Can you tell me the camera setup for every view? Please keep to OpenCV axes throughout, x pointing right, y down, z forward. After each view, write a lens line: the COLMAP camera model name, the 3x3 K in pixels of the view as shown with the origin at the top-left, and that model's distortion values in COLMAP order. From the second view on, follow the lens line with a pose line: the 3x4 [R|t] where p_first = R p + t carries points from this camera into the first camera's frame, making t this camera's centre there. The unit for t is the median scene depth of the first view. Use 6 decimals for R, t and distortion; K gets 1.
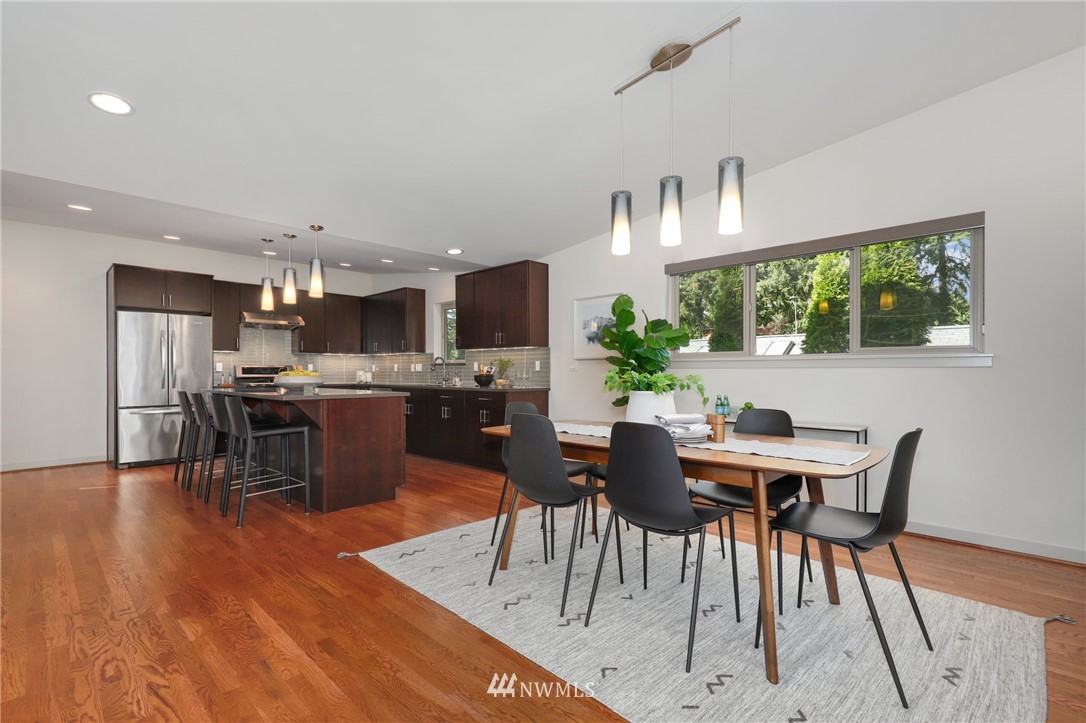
lens RADIAL K [[494.1, 0, 540.6], [0, 494.1, 371.8], [0, 0, 1]] dist [-0.003012, 0.001815]
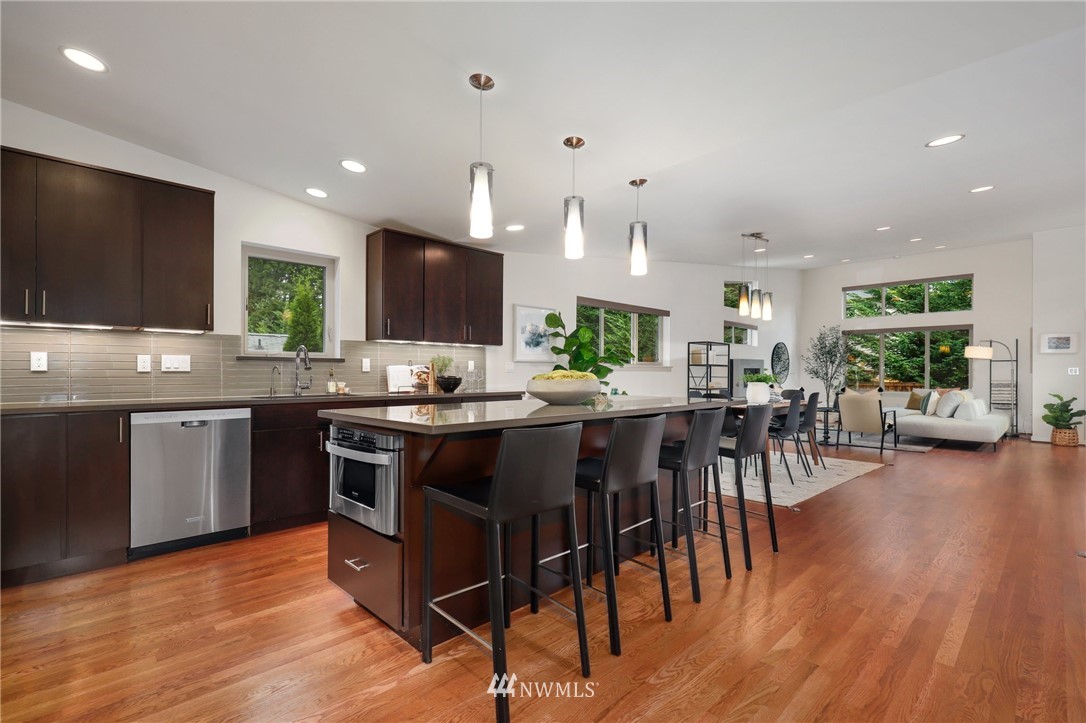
lens RADIAL K [[494.1, 0, 543.1], [0, 494.1, 365.8], [0, 0, 1]] dist [-0.003012, 0.001815]
pose [[0.037648, 0.017913, 0.999130, -0.889218], [-0.001672, 0.999839, -0.017863, 0.002852], [-0.999290, -0.000998, 0.037672, 0.817082]]
